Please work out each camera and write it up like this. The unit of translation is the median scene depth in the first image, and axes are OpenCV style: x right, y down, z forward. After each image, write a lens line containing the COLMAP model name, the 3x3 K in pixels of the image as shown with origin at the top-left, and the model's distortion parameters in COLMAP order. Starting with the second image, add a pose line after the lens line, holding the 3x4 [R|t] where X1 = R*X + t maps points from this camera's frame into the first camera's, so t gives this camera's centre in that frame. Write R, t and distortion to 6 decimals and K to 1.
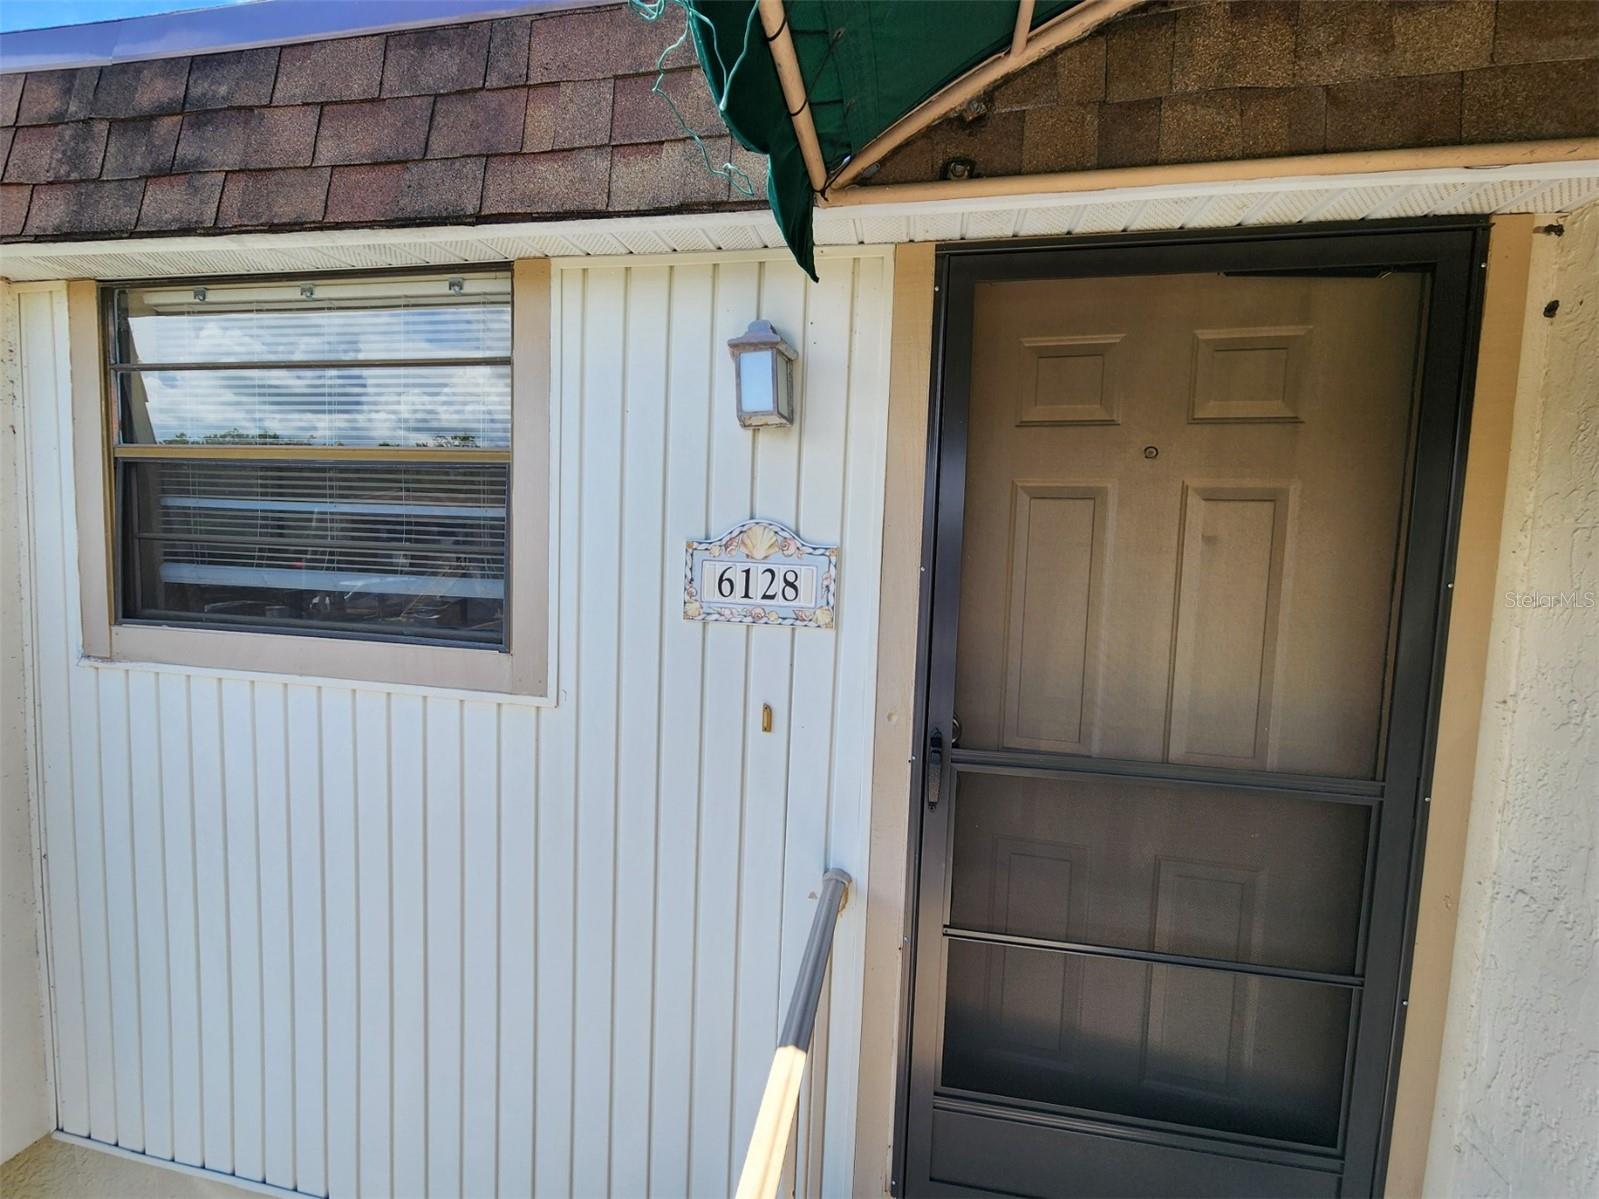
lens RADIAL K [[666.2, 0, 799.5], [0, 666.2, 599.5], [0, 0, 1]] dist [-0.000074, 0.000131]
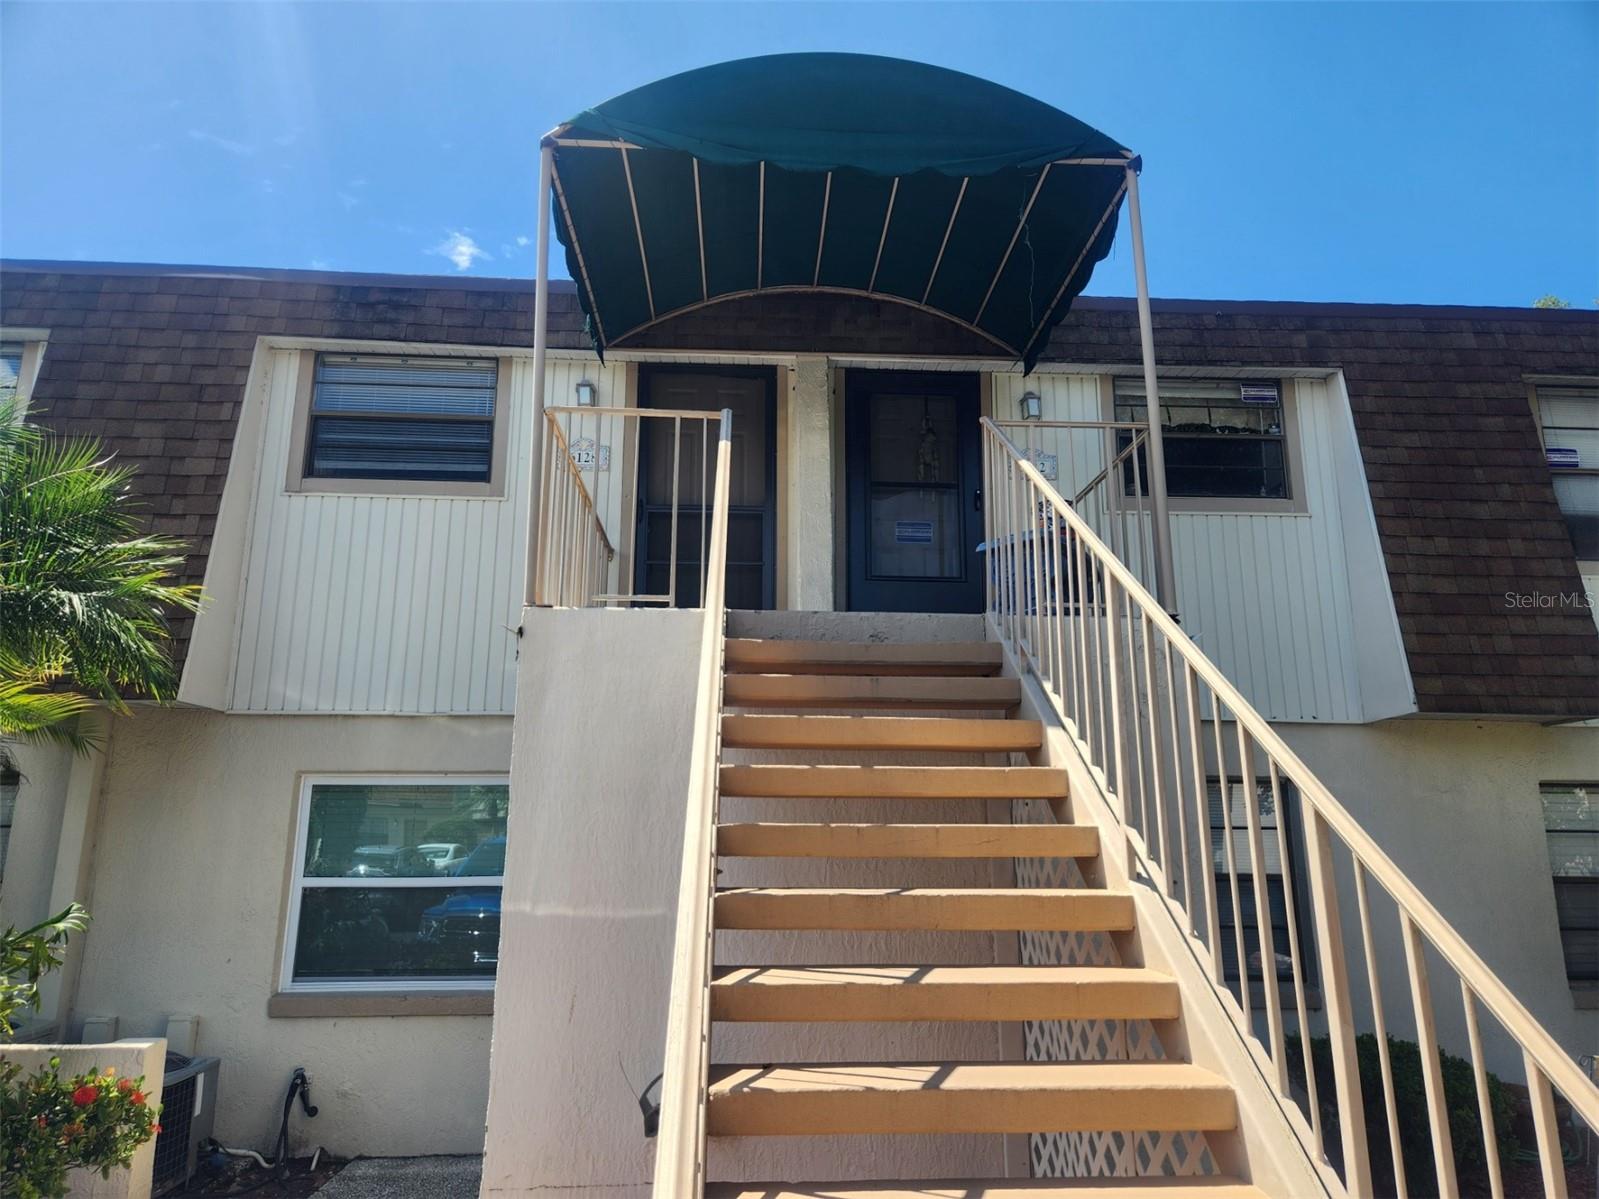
lens RADIAL K [[1057.2, 0, 813.3], [0, 1057.2, 604.5], [0, 0, 1]] dist [0.059885, -0.001642]
pose [[0.969440, 0.017377, 0.244713, -0.224845], [0.053592, 0.958397, -0.280362, 2.098860], [-0.239405, 0.284909, 0.928177, -3.685672]]
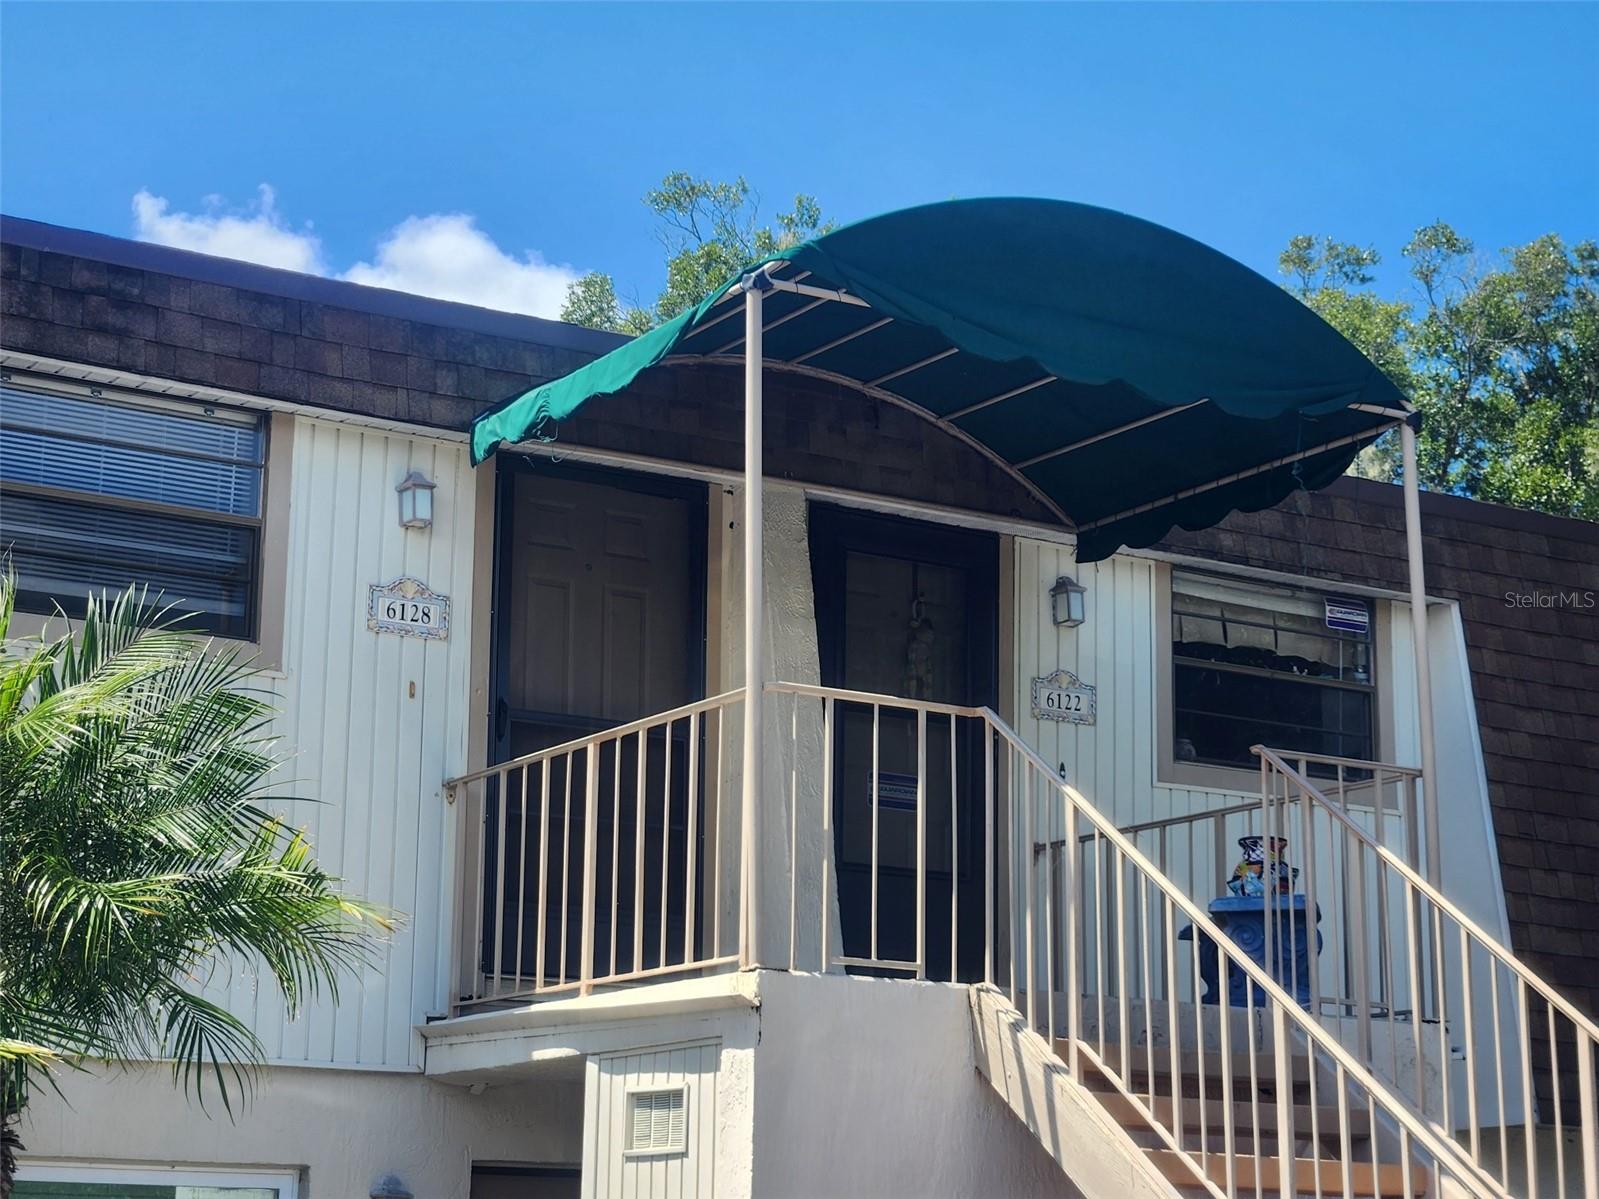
lens RADIAL K [[3082.3, 0, 799.5], [0, 3082.3, 599.5], [0, 0, 1]] dist [-0.533208, 7.395480]
pose [[0.748035, 0.123129, 0.652137, -4.604736], [0.066090, 0.963933, -0.257808, 2.113020], [-0.660360, 0.235949, 0.712919, -5.495232]]
